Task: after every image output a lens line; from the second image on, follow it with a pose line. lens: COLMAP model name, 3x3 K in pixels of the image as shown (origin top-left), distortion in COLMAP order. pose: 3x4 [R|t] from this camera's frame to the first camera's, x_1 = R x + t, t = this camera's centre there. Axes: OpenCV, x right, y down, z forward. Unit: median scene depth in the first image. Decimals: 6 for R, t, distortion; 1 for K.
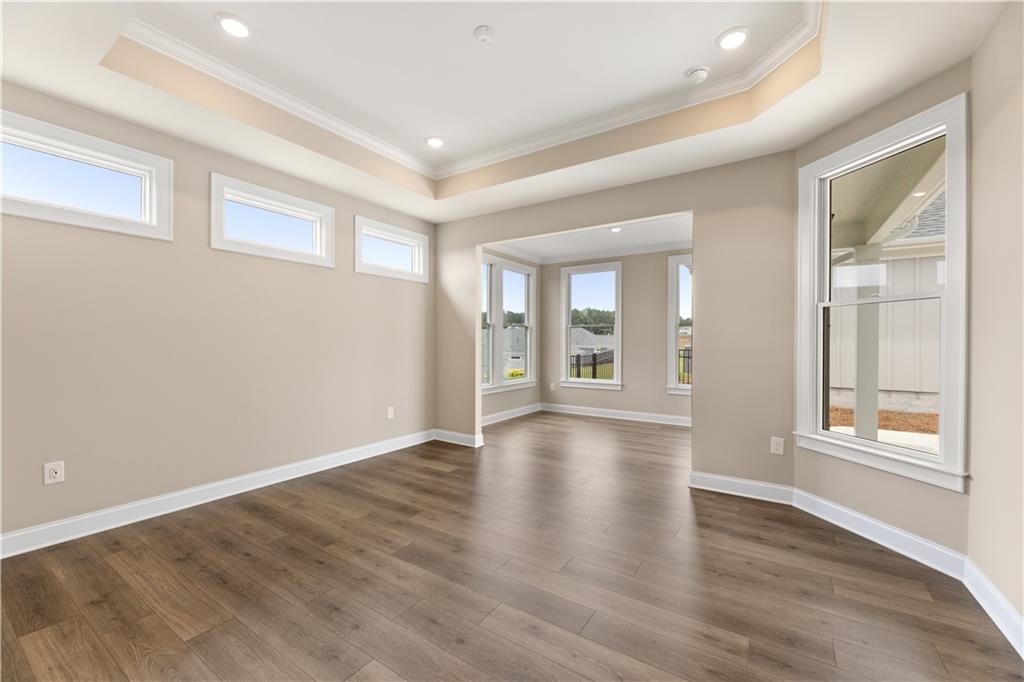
lens RADIAL K [[416.8, 0, 510.5], [0, 416.8, 341.5], [0, 0, 1]] dist [-0.004572, -0.000713]
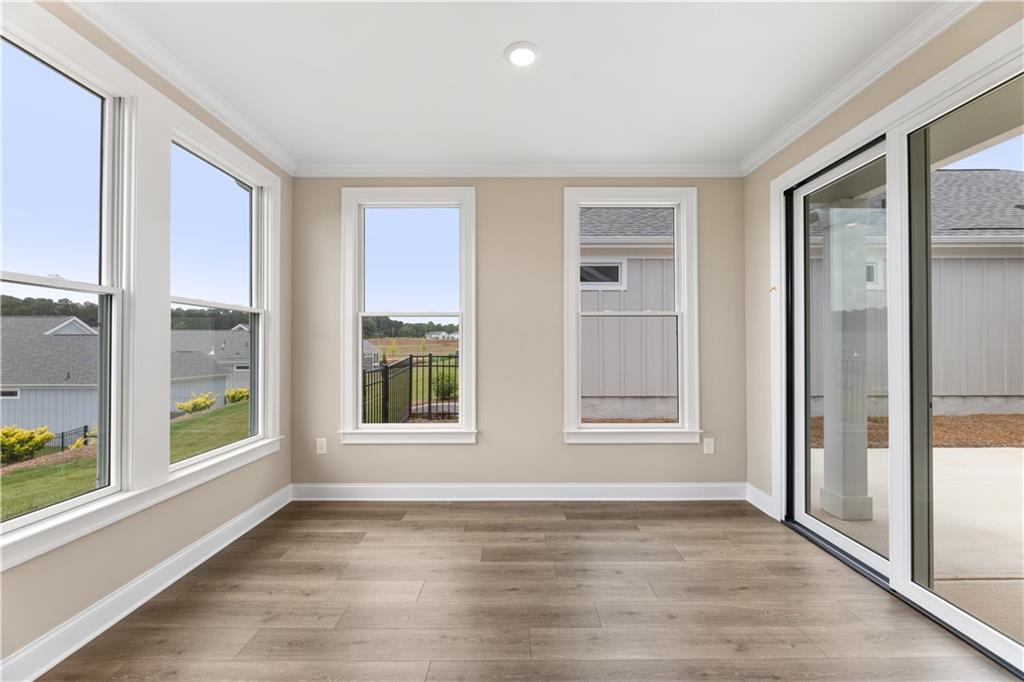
lens RADIAL K [[416.8, 0, 516.0], [0, 416.8, 338.7], [0, 0, 1]] dist [-0.004572, -0.000713]
pose [[0.833093, 0.002019, 0.553130, 0.026136], [0.004886, 0.999927, -0.011009, -0.003469], [-0.553112, 0.011874, 0.833023, 0.514345]]
